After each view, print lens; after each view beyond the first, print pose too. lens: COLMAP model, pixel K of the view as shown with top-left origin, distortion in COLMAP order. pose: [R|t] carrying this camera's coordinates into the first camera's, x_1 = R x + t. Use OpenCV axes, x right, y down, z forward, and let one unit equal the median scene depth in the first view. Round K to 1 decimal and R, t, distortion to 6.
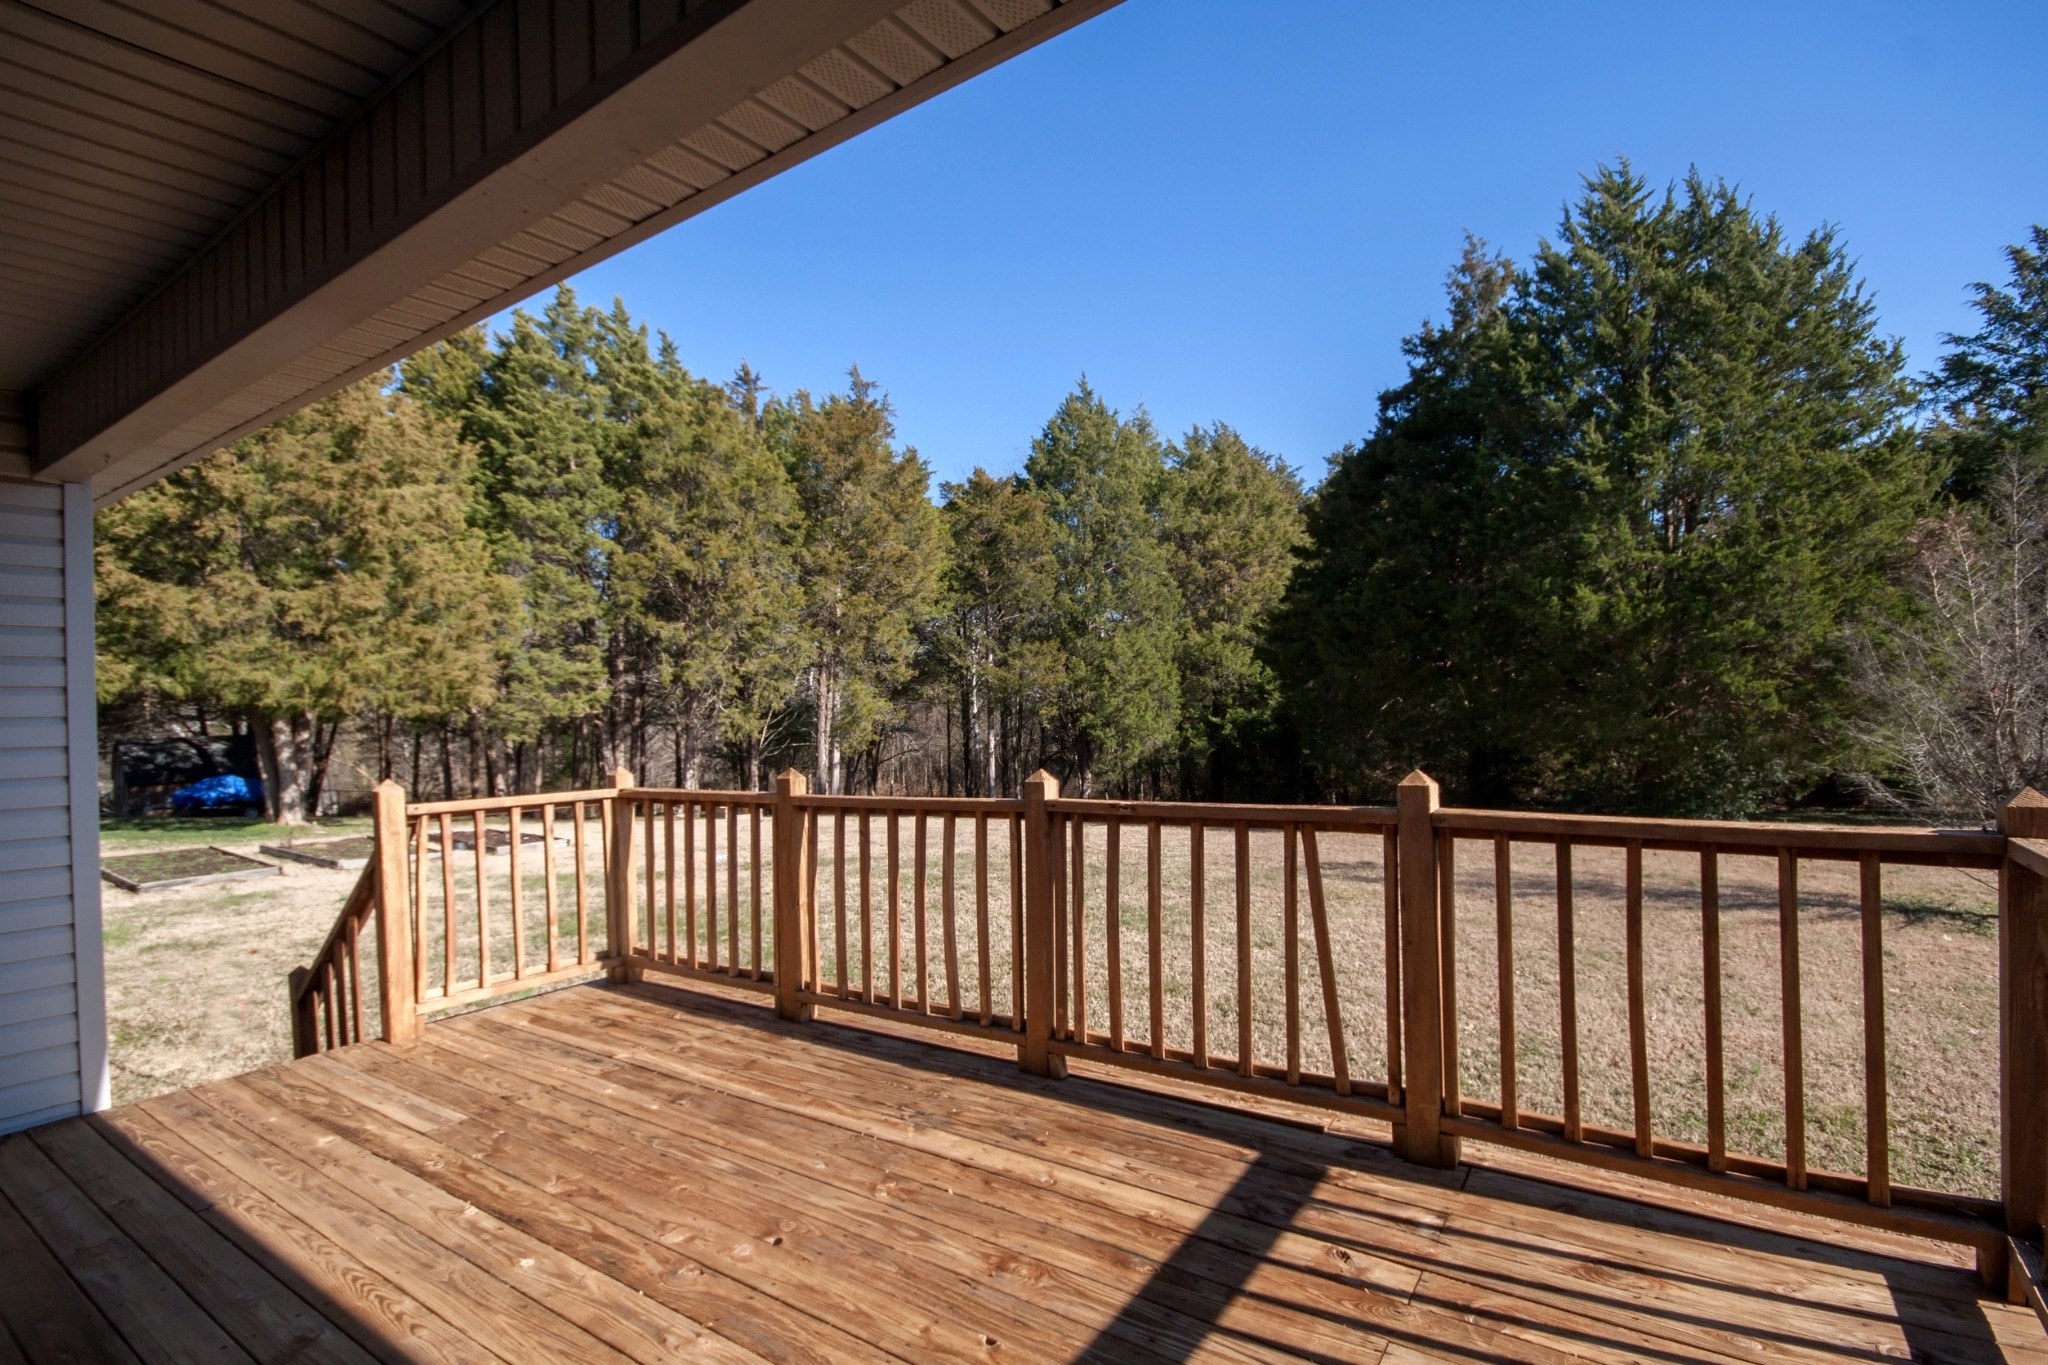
lens RADIAL K [[962.6, 0, 1032.7], [0, 962.6, 707.6], [0, 0, 1]] dist [0.005304, -0.005785]
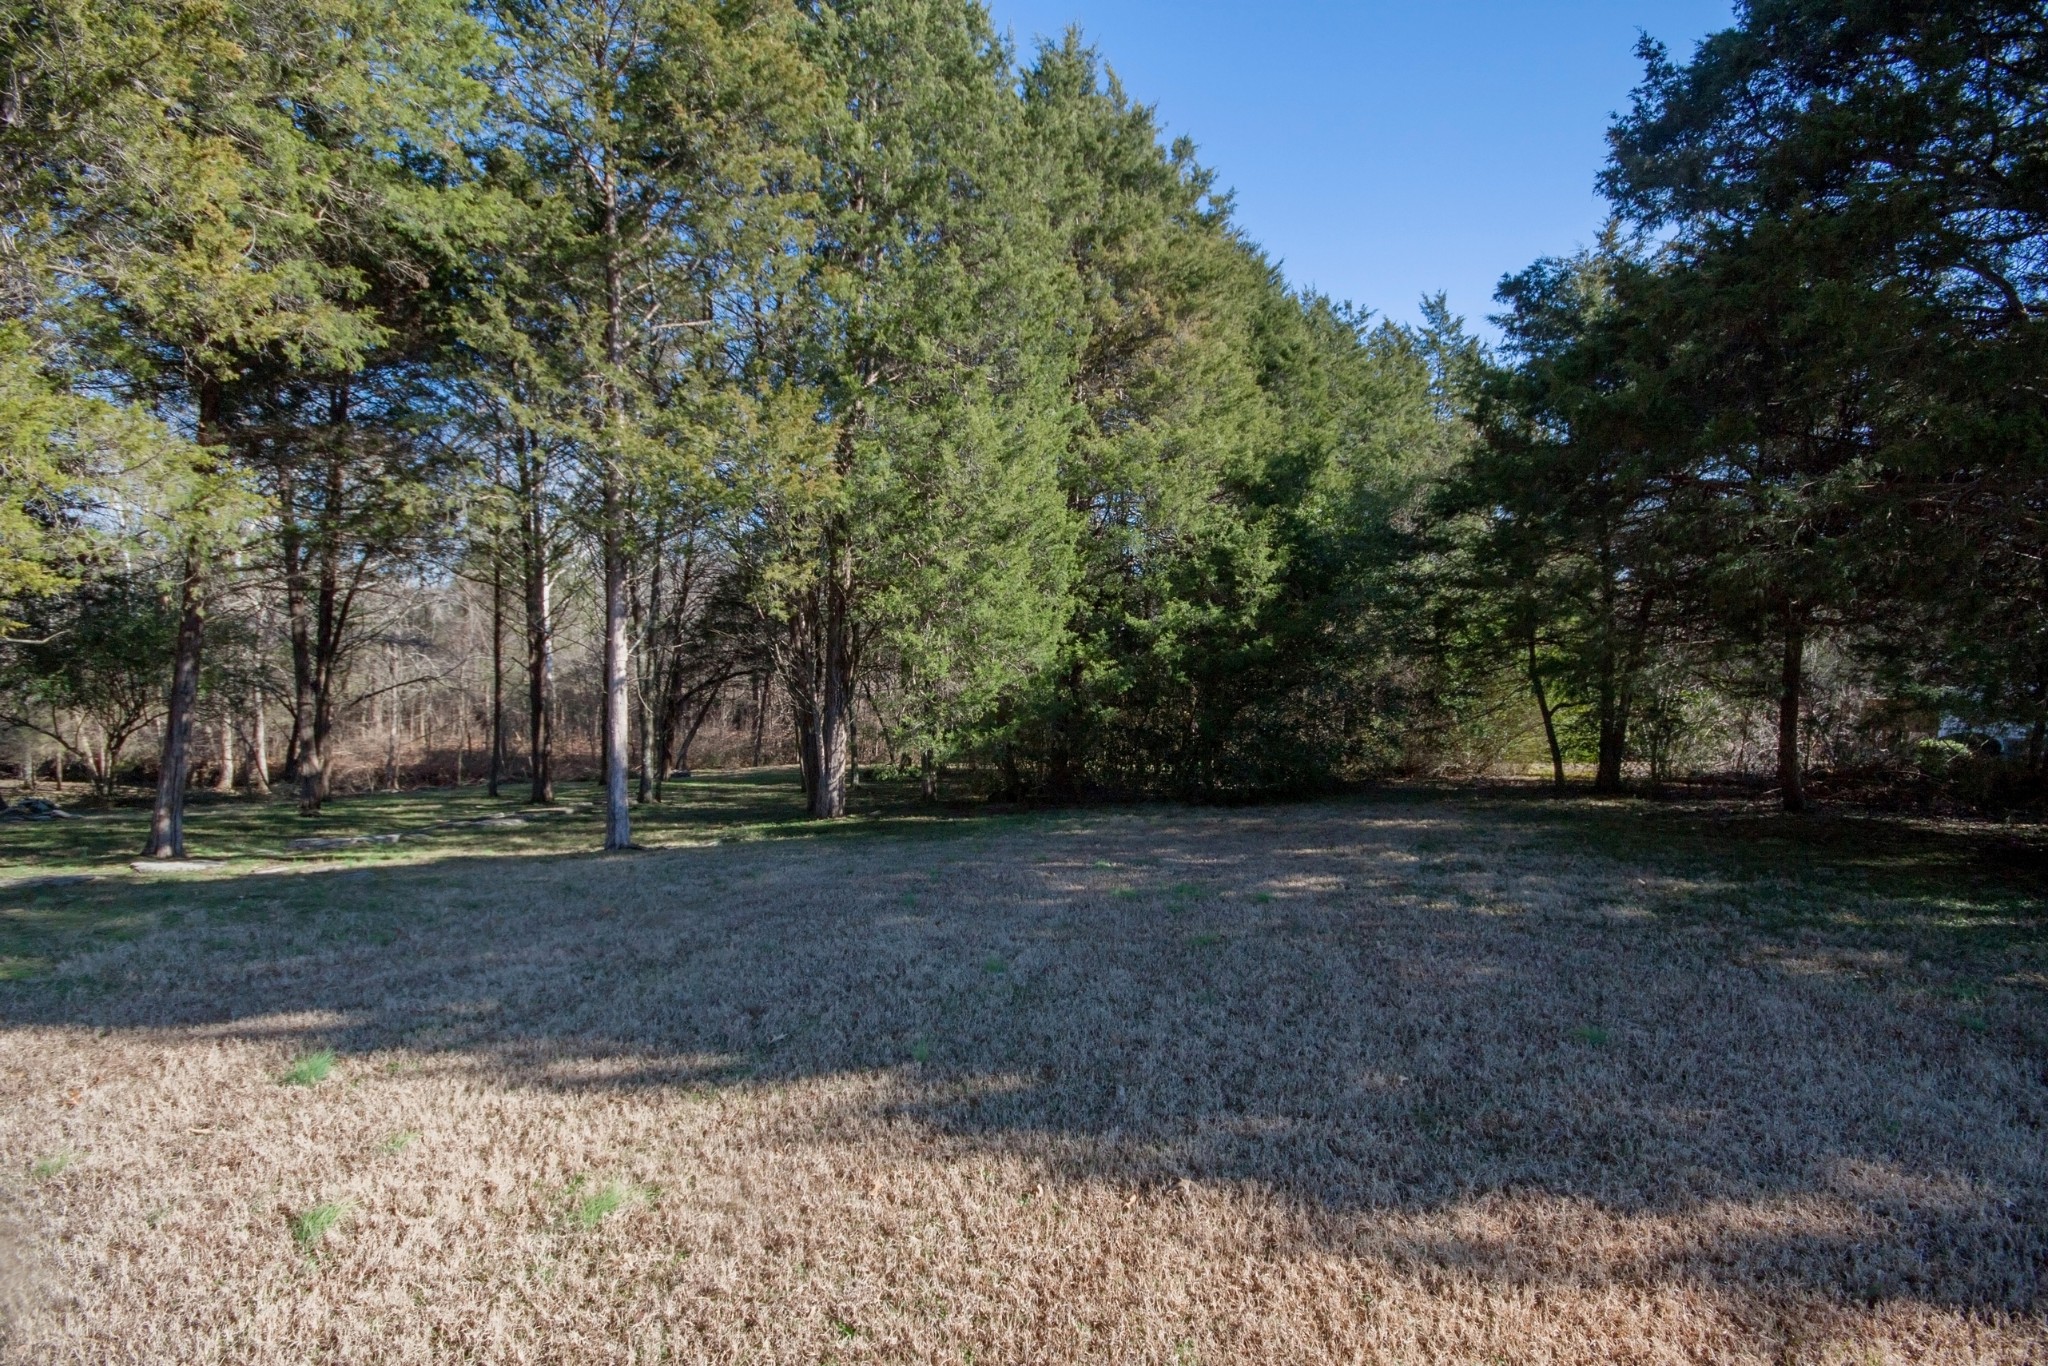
lens RADIAL K [[962.6, 0, 1032.7], [0, 962.6, 708.1], [0, 0, 1]] dist [0.005304, -0.005785]
pose [[0.914838, 0.014762, 0.403551, -0.047241], [-0.038978, 0.997894, 0.051858, 0.032043], [-0.401935, -0.063171, 0.913487, 0.592890]]
